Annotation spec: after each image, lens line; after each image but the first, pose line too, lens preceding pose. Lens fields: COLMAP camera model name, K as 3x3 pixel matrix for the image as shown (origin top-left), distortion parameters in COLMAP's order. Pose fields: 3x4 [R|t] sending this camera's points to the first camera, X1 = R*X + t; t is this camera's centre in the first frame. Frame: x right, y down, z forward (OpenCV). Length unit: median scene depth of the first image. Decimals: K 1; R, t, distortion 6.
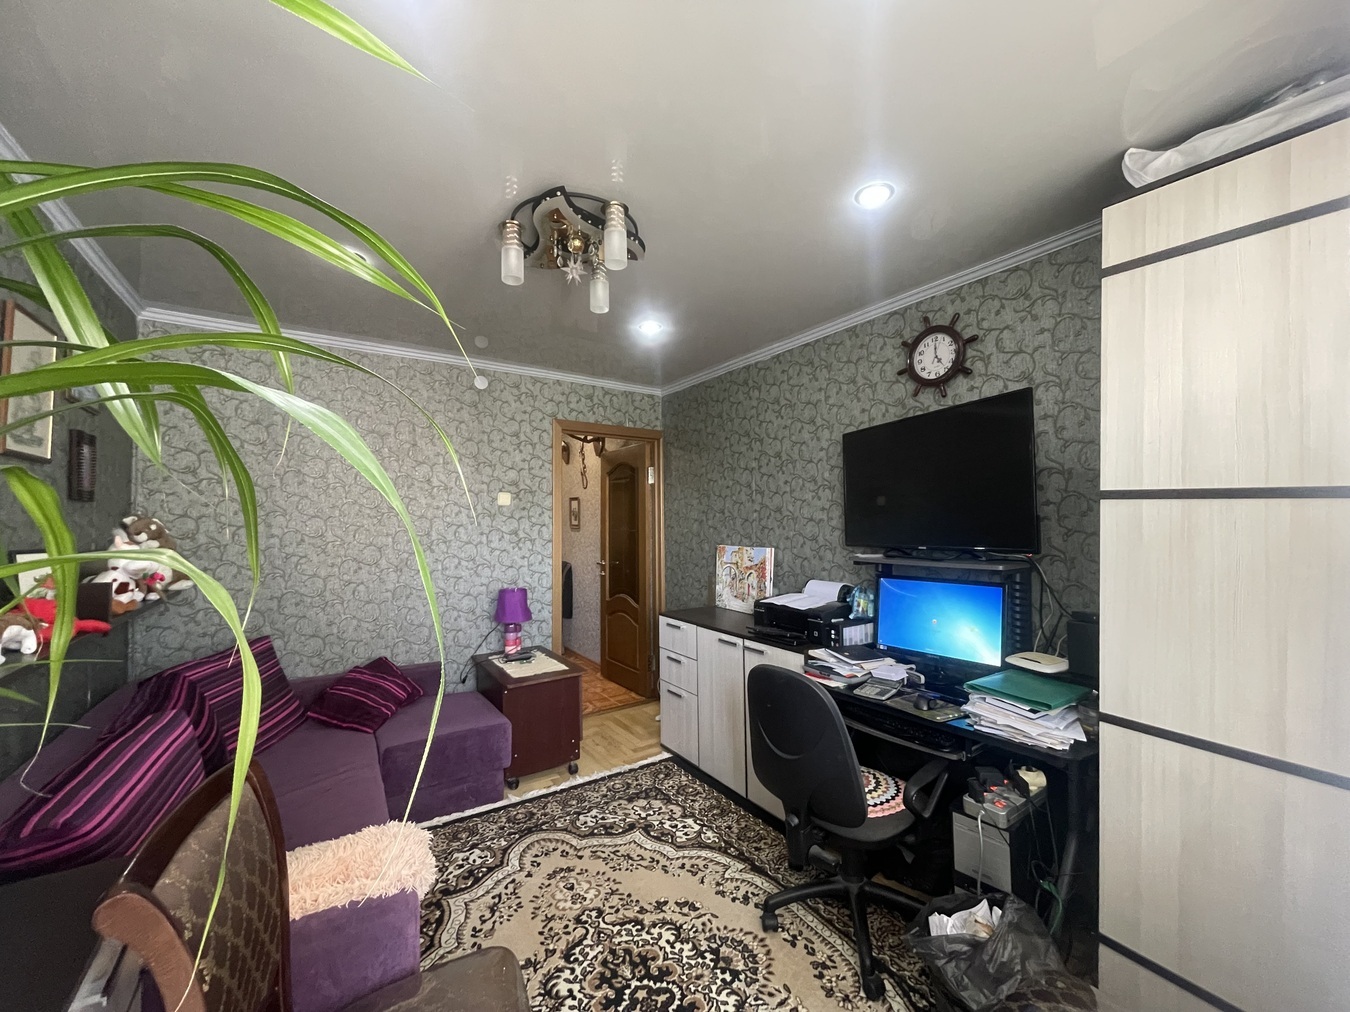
lens RADIAL K [[544.2, 0, 674.5], [0, 544.2, 510.3], [0, 0, 1]] dist [-0.007455, 0.000376]
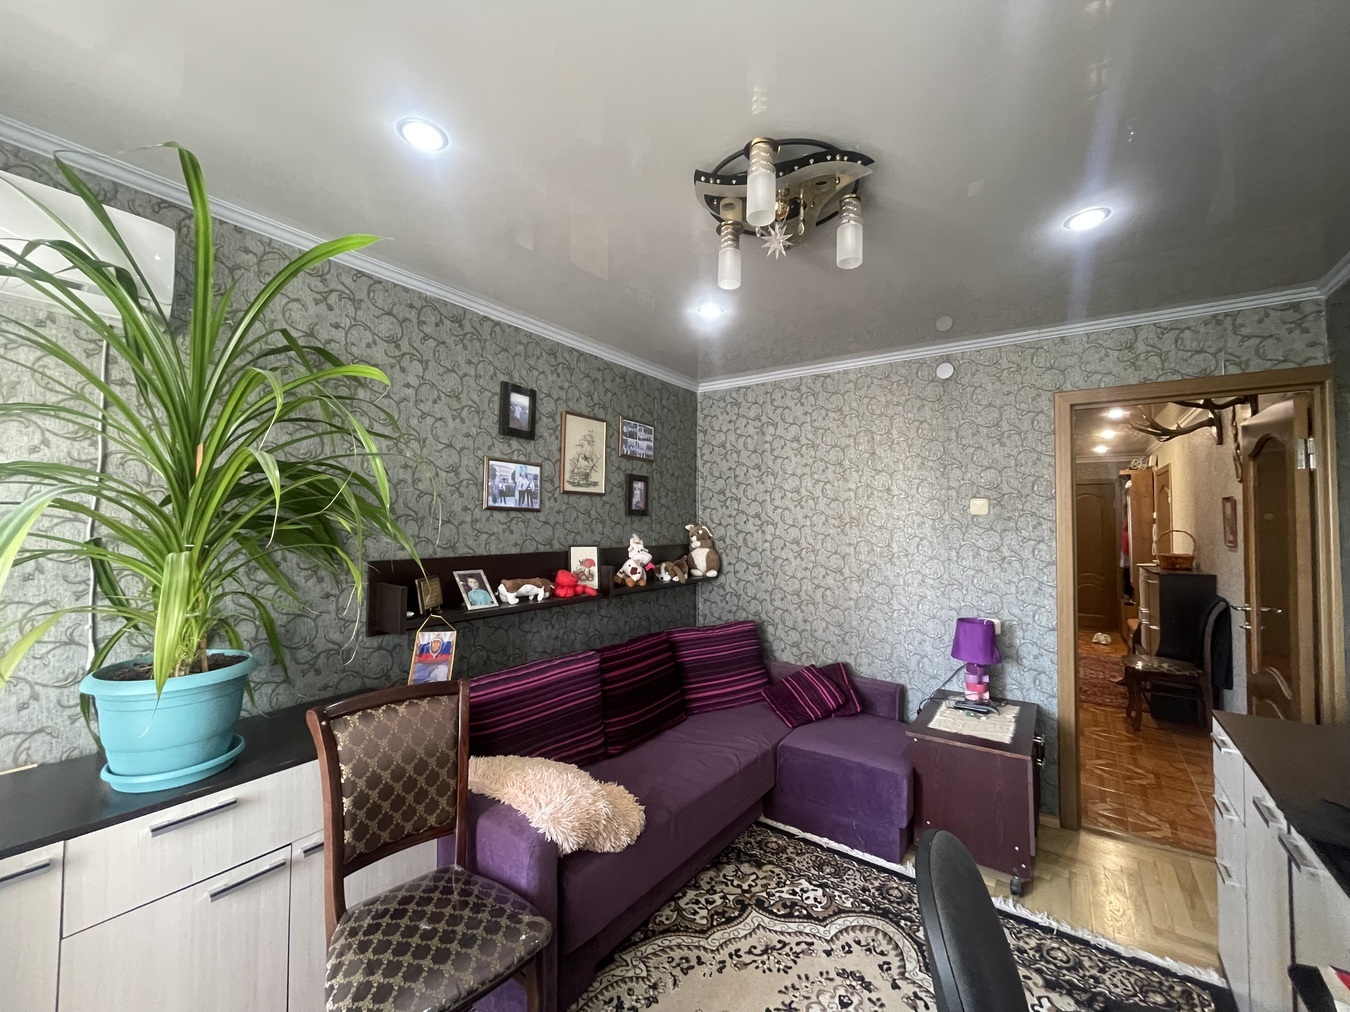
lens RADIAL K [[544.2, 0, 676.0], [0, 544.2, 508.6], [0, 0, 1]] dist [-0.007455, 0.000376]
pose [[0.353136, -0.011697, -0.935499, 0.419693], [0.006047, 0.999929, -0.010220, -0.018777], [0.935552, -0.002048, 0.353182, 0.439009]]
